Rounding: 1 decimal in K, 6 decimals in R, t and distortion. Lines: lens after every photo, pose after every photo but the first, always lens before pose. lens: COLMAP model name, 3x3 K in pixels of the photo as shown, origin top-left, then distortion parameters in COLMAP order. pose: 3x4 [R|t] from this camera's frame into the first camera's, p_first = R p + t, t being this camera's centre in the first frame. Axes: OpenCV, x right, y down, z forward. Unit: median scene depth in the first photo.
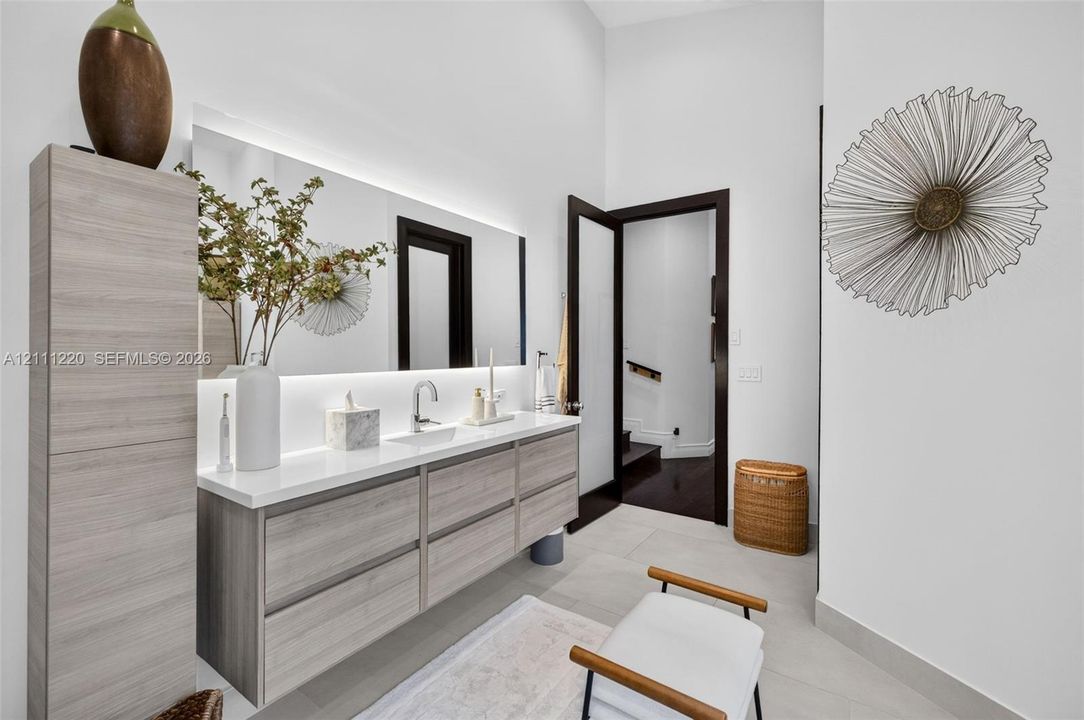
lens RADIAL K [[455.7, 0, 547.2], [0, 455.7, 353.1], [0, 0, 1]] dist [0.003904, -0.000797]
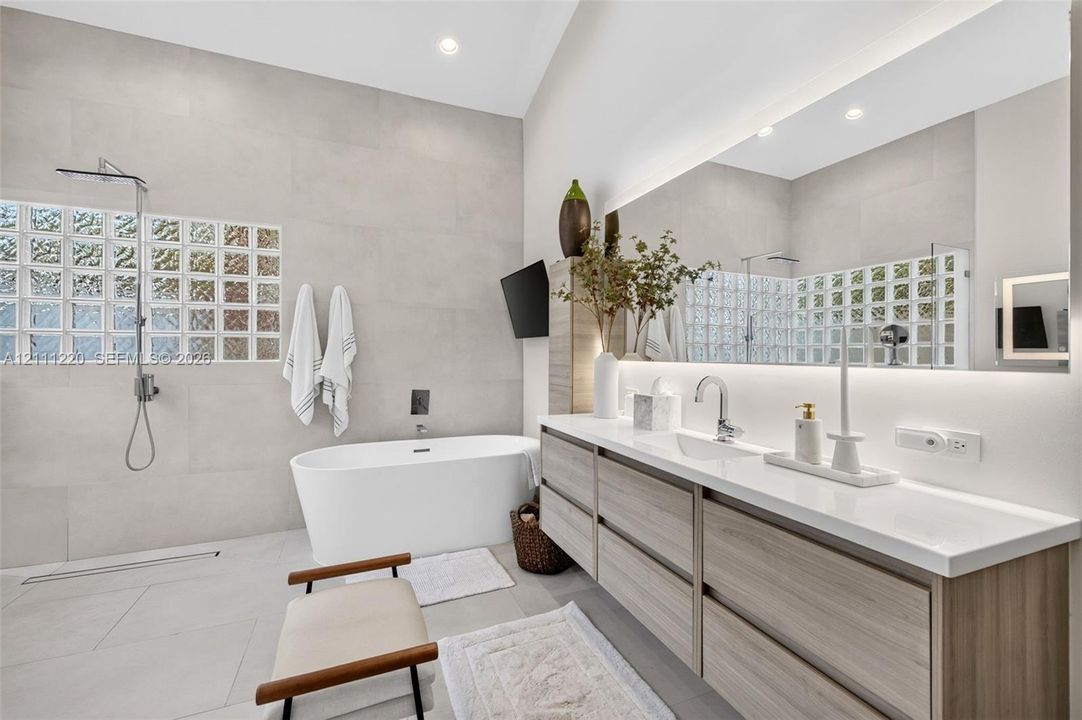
lens RADIAL K [[454.9, 0, 544.1], [0, 454.9, 352.8], [0, 0, 1]] dist [0.003904, -0.000797]
pose [[-0.536219, -0.002369, -0.844076, 0.568257], [-0.009857, 0.999945, 0.003456, 0.019779], [0.844022, 0.010173, -0.536213, 1.196333]]
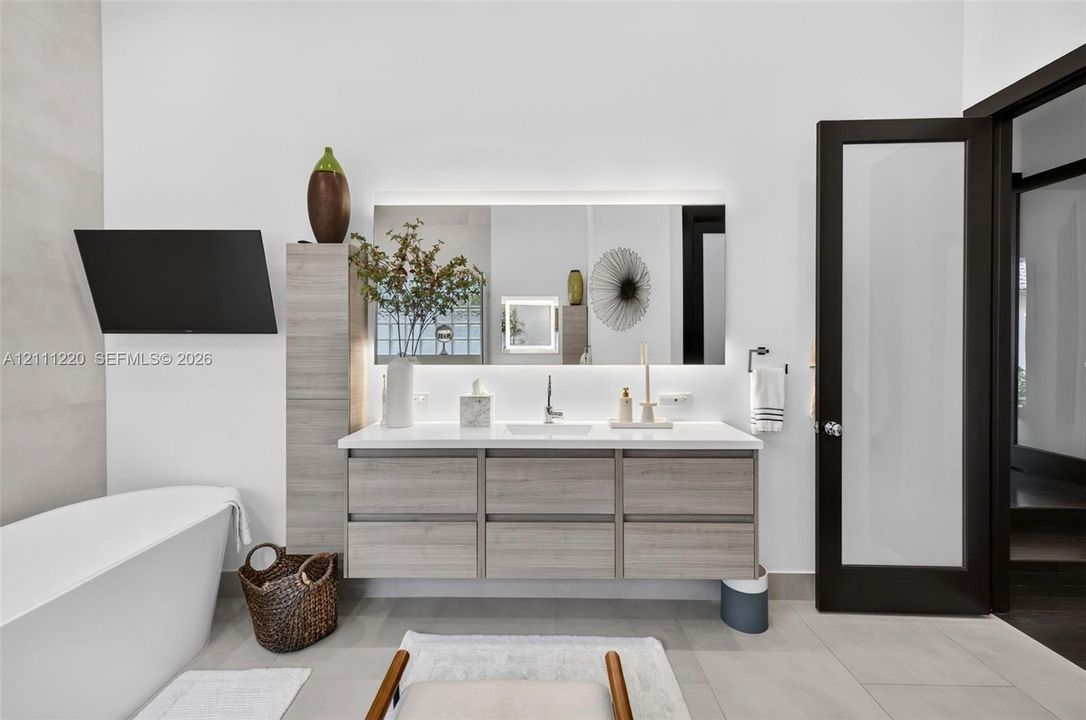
lens RADIAL K [[456.6, 0, 538.1], [0, 456.6, 343.1], [0, 0, 1]] dist [0.003904, -0.000797]
pose [[0.559035, 0.006711, -0.829117, 0.598275], [-0.005272, 0.999976, 0.004539, -0.018295], [0.829127, 0.001834, 0.559057, 0.395997]]
